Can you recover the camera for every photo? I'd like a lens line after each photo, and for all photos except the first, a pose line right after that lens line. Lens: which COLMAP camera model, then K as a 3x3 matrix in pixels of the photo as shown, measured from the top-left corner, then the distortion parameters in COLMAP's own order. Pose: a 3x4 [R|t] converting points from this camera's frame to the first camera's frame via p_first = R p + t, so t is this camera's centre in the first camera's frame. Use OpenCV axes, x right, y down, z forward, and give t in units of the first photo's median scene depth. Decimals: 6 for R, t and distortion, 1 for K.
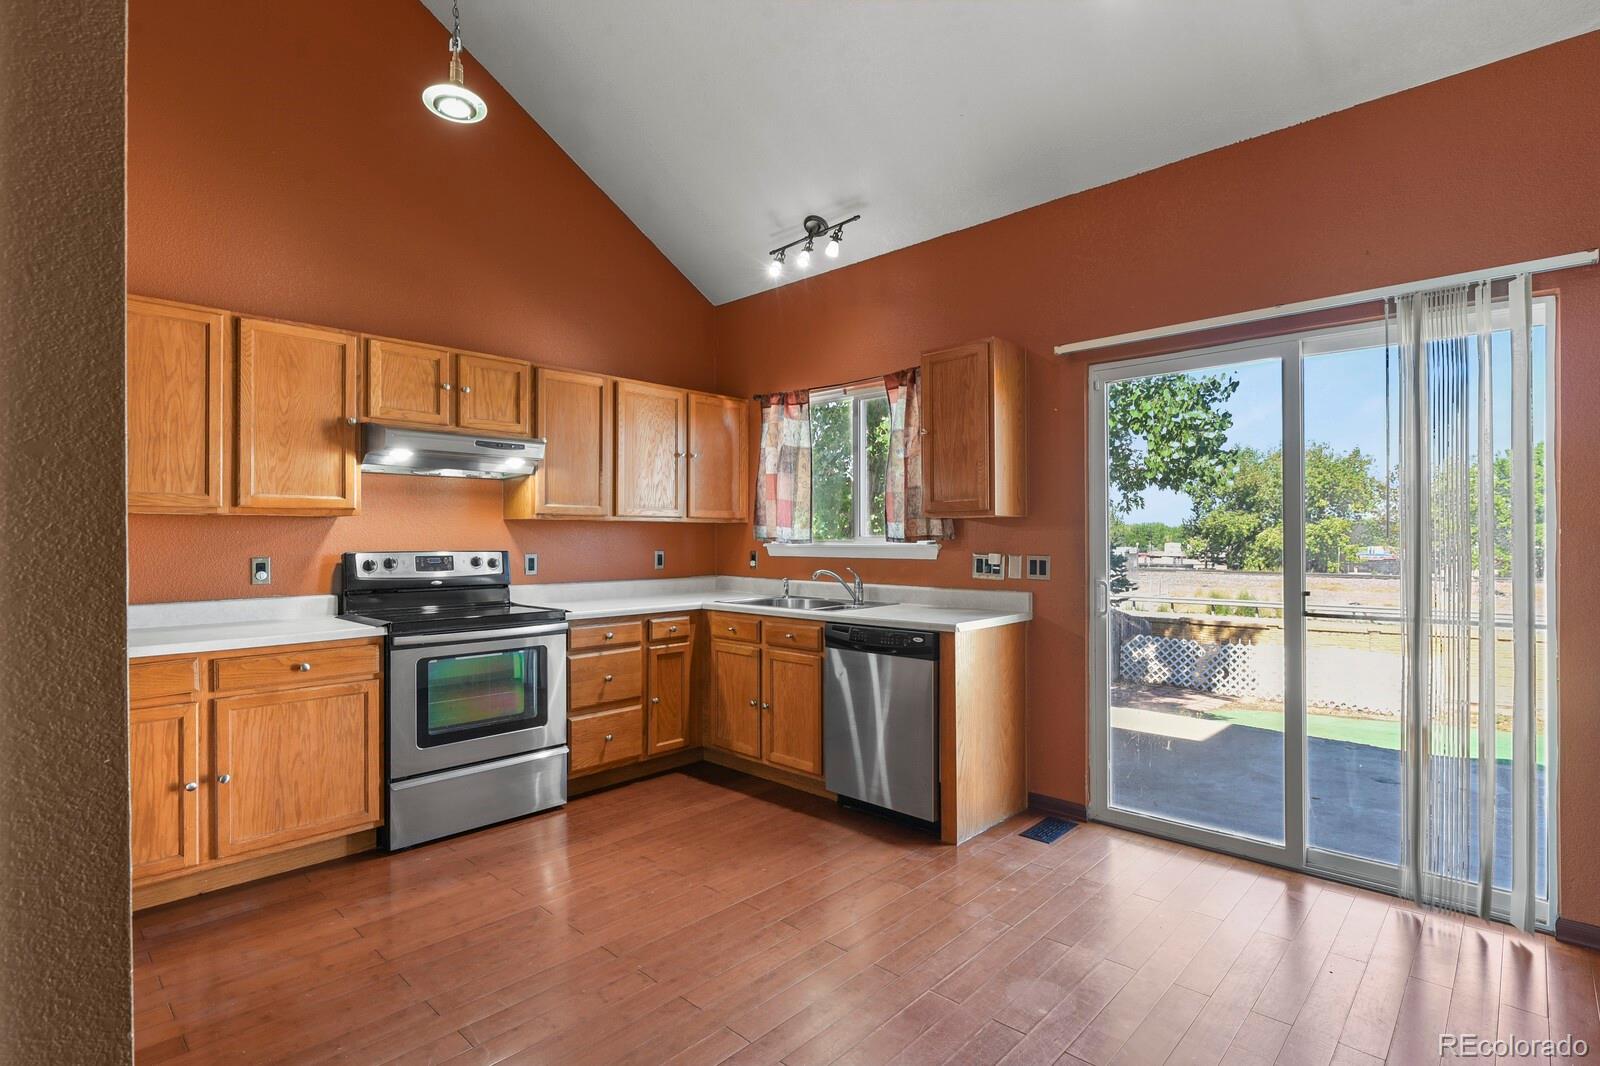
lens RADIAL K [[773.4, 0, 801.1], [0, 773.4, 538.8], [0, 0, 1]] dist [0.001454, -0.009068]
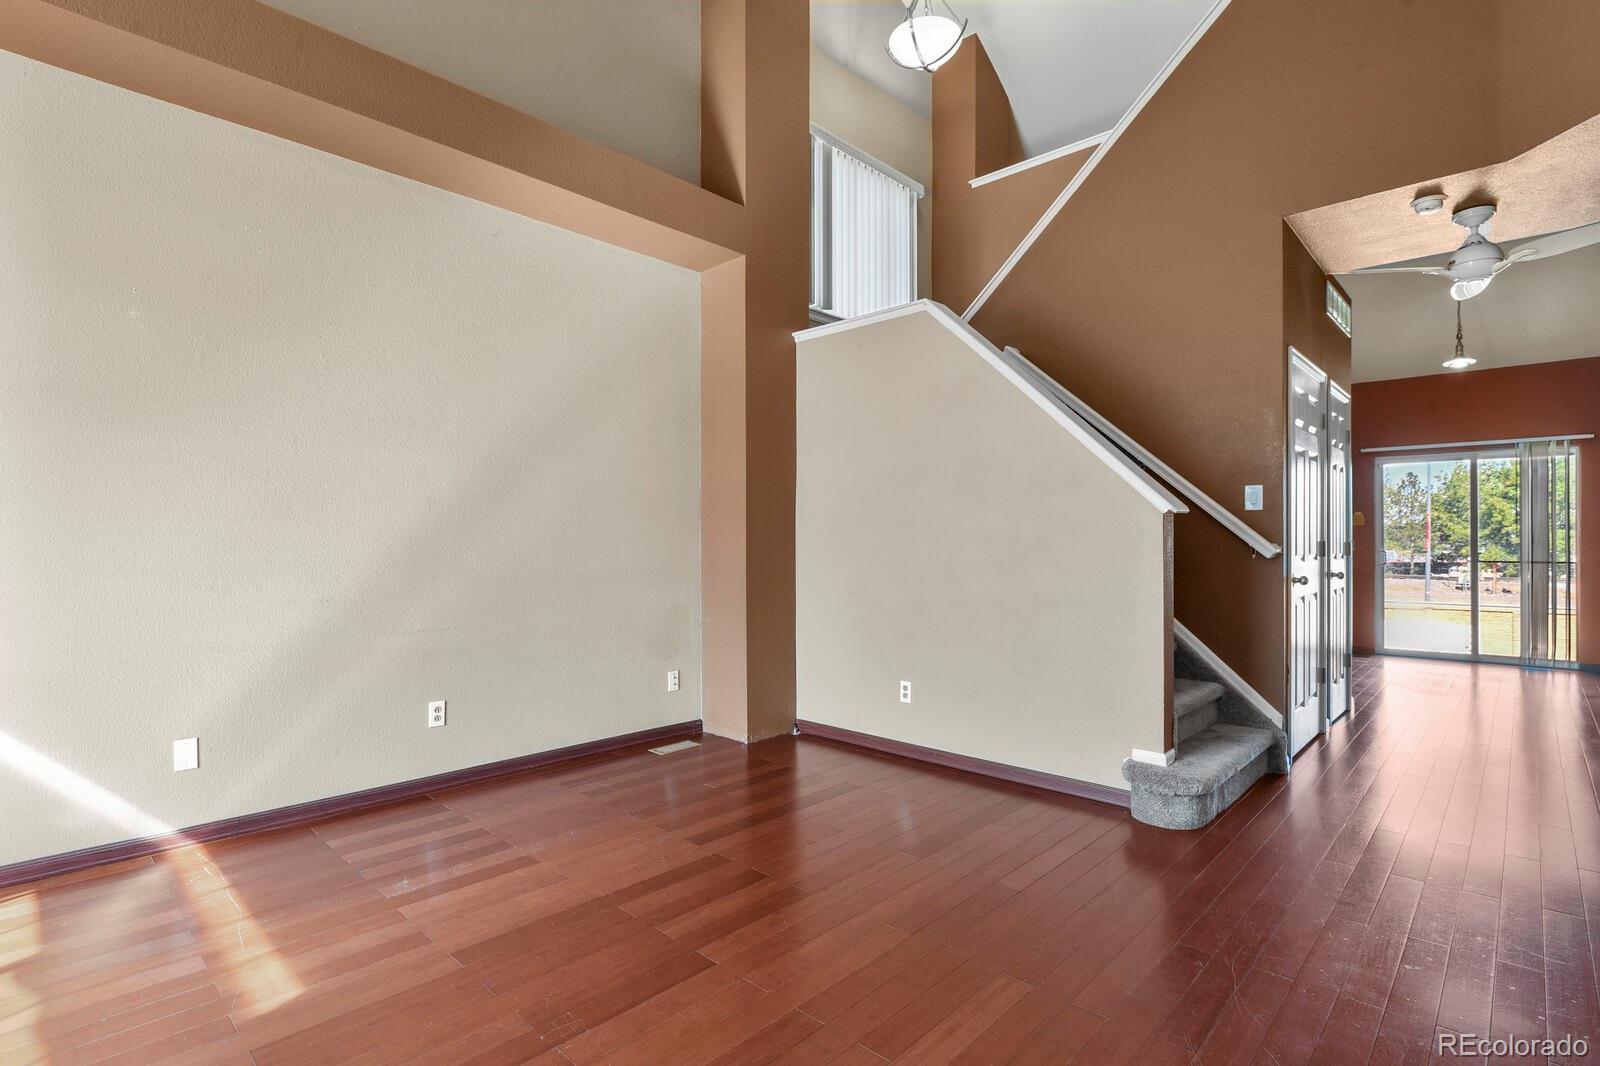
lens RADIAL K [[773.4, 0, 801.1], [0, 773.4, 538.8], [0, 0, 1]] dist [0.001454, -0.009068]
pose [[0.999980, 0.006238, 0.001283, -1.250053], [-0.006236, 0.999980, -0.000903, 0.029087], [-0.001289, 0.000895, 0.999999, -1.209449]]
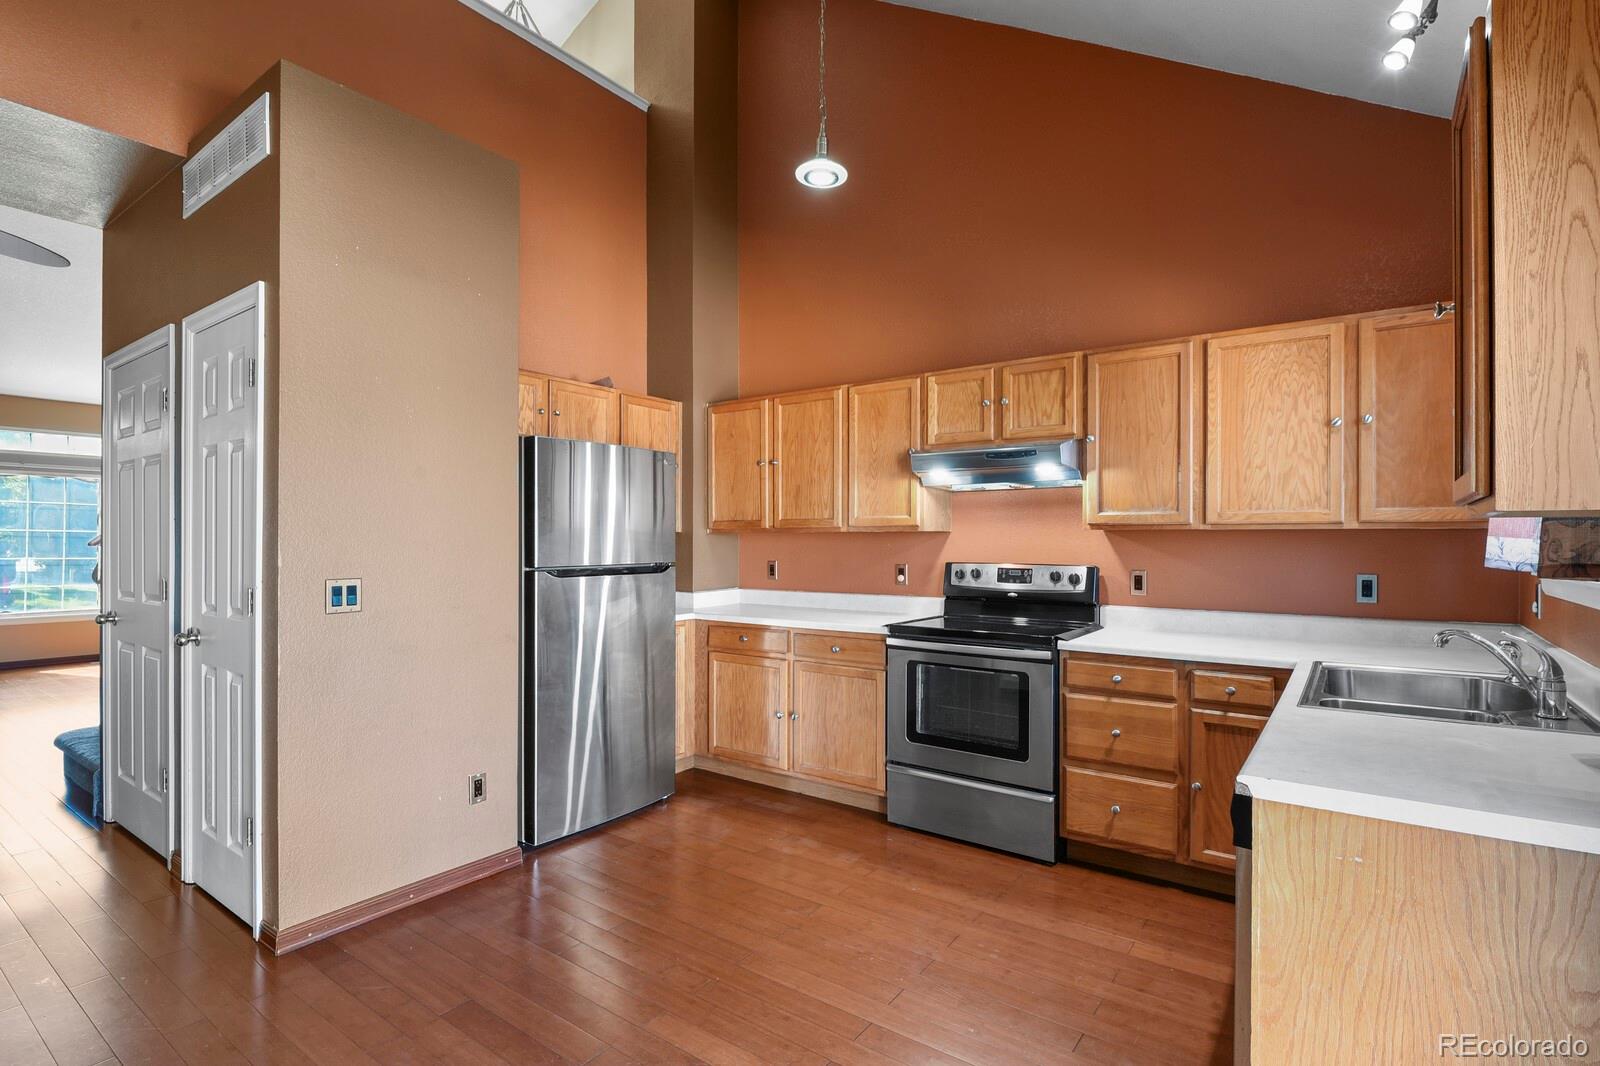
lens RADIAL K [[773.4, 0, 801.1], [0, 773.4, 538.8], [0, 0, 1]] dist [0.001454, -0.009068]
pose [[0.130694, 0.001234, -0.991422, 0.509714], [-0.002240, 0.999997, 0.000950, -0.017233], [0.991420, 0.002096, 0.130696, 0.608478]]
